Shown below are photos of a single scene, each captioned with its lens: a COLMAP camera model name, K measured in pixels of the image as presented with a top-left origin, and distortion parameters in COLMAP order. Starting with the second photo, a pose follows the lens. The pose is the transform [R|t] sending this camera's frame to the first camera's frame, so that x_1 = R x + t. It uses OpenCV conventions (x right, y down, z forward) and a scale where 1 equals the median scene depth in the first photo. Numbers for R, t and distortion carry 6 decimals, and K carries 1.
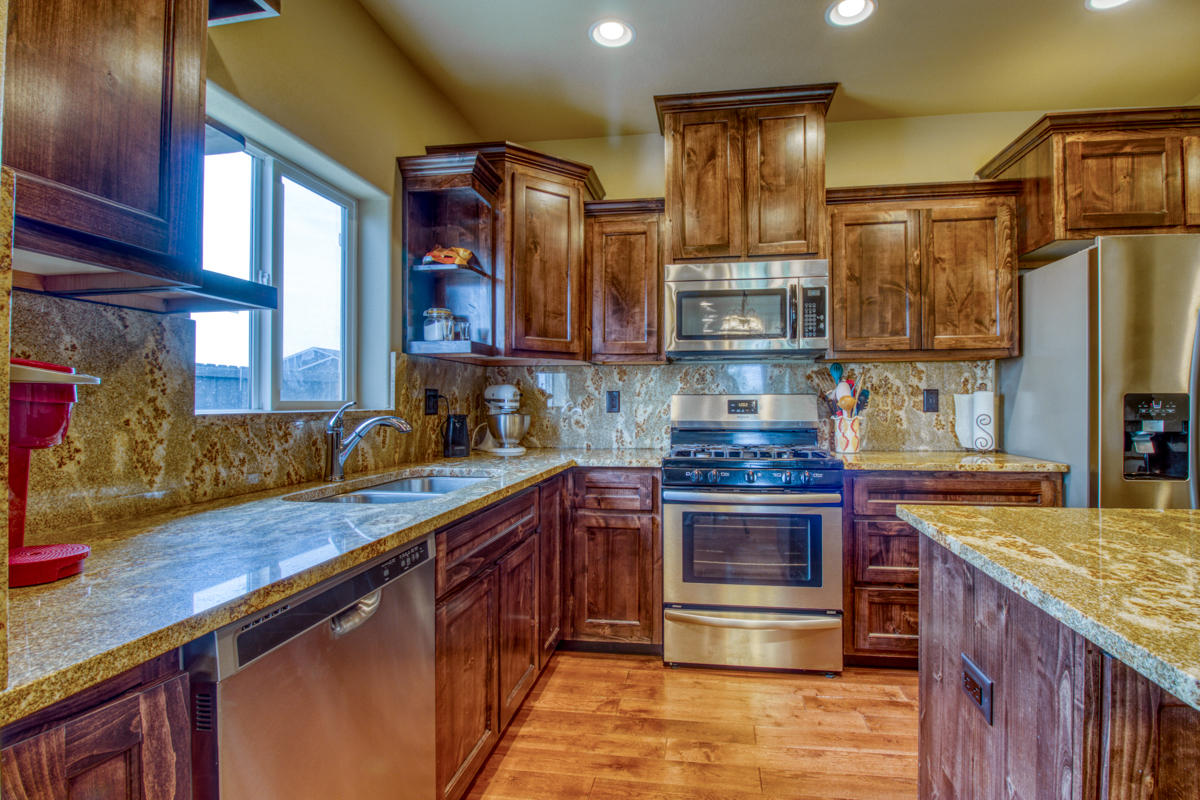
lens RADIAL K [[572.5, 0, 685.3], [0, 572.5, 398.1], [0, 0, 1]] dist [-0.000605, -0.024674]
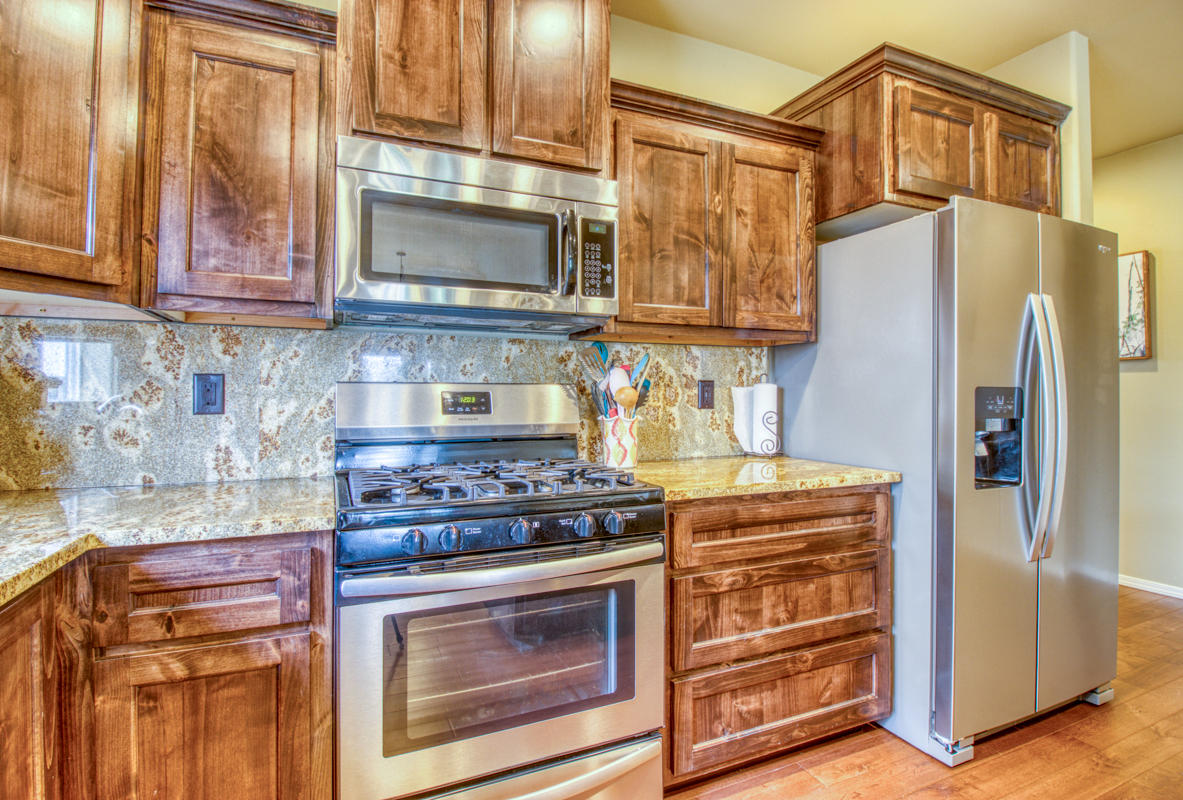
lens RADIAL K [[548.3, 0, 633.4], [0, 548.3, 388.0], [0, 0, 1]] dist [-0.002943, -0.007285]
pose [[0.856582, 0.010789, 0.515899, -0.060472], [-0.006860, 0.999931, -0.009522, 0.003772], [-0.515966, 0.004617, 0.856597, 0.440701]]
